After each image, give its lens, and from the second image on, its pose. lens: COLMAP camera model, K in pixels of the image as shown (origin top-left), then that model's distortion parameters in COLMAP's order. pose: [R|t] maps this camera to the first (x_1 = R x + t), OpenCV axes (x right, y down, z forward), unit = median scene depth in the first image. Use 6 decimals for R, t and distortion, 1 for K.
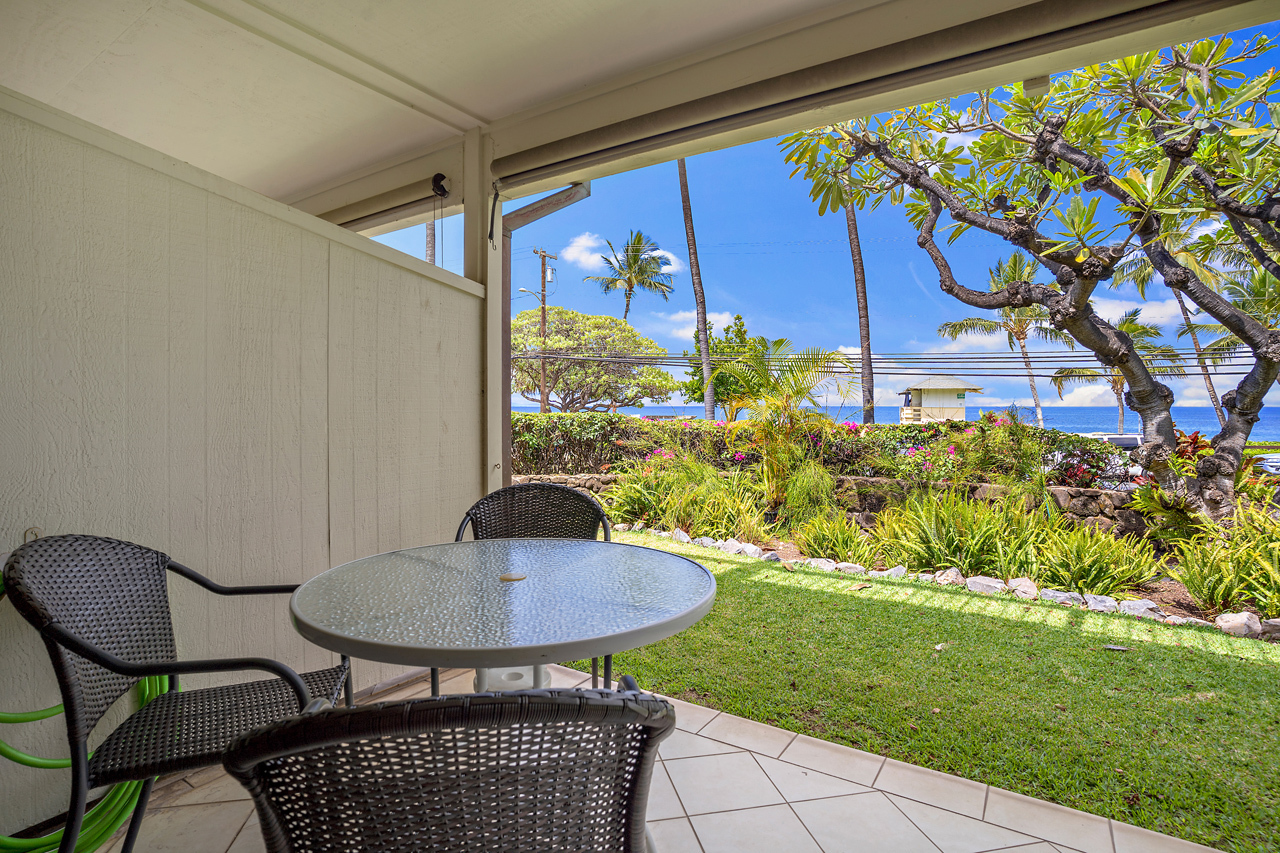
lens RADIAL K [[624.3, 0, 642.6], [0, 624.3, 417.7], [0, 0, 1]] dist [0.001493, 0.000250]
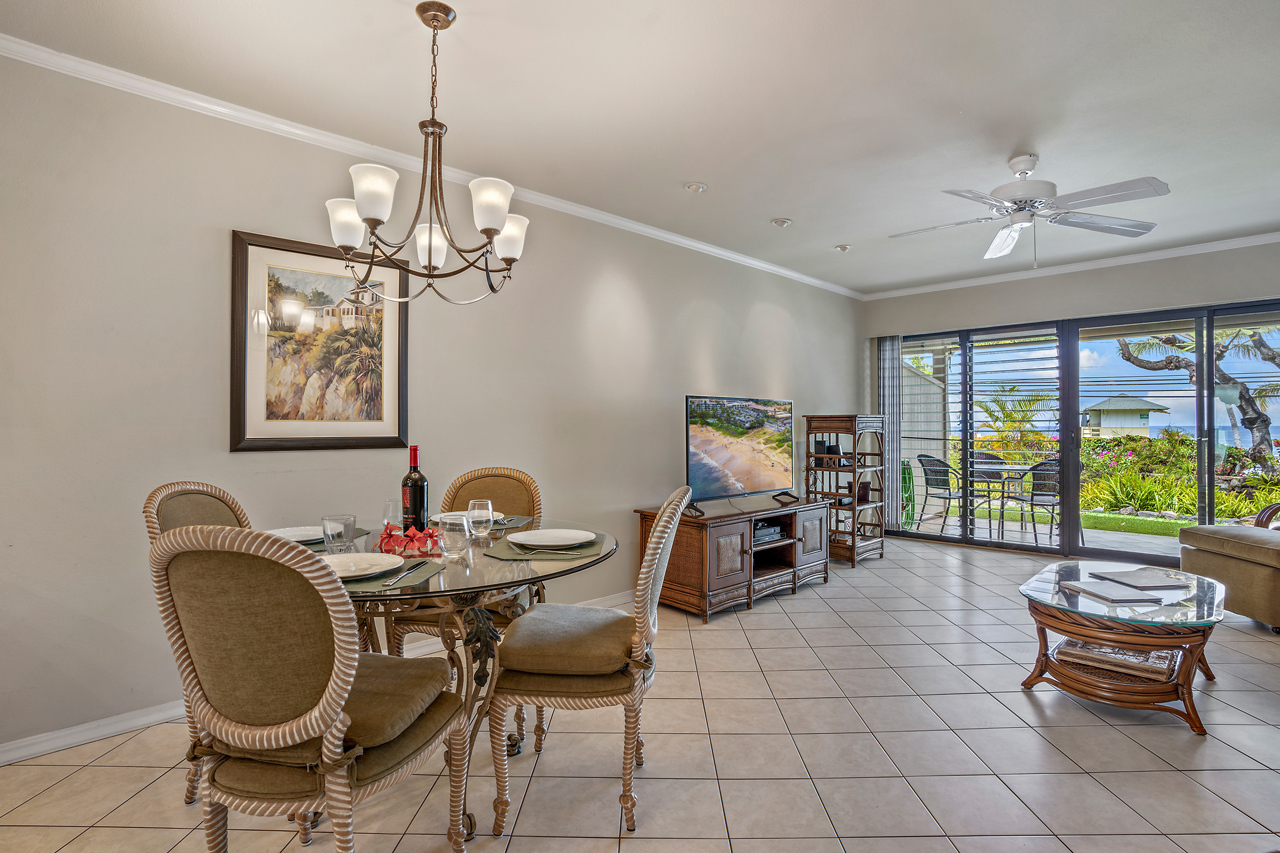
lens RADIAL K [[624.3, 0, 637.3], [0, 624.3, 432.5], [0, 0, 1]] dist [0.001493, 0.000250]
pose [[0.977355, 0.000308, -0.211607, -0.603442], [-0.002320, 0.999954, -0.009258, 0.022959], [0.211595, 0.009539, 0.977311, -1.255049]]
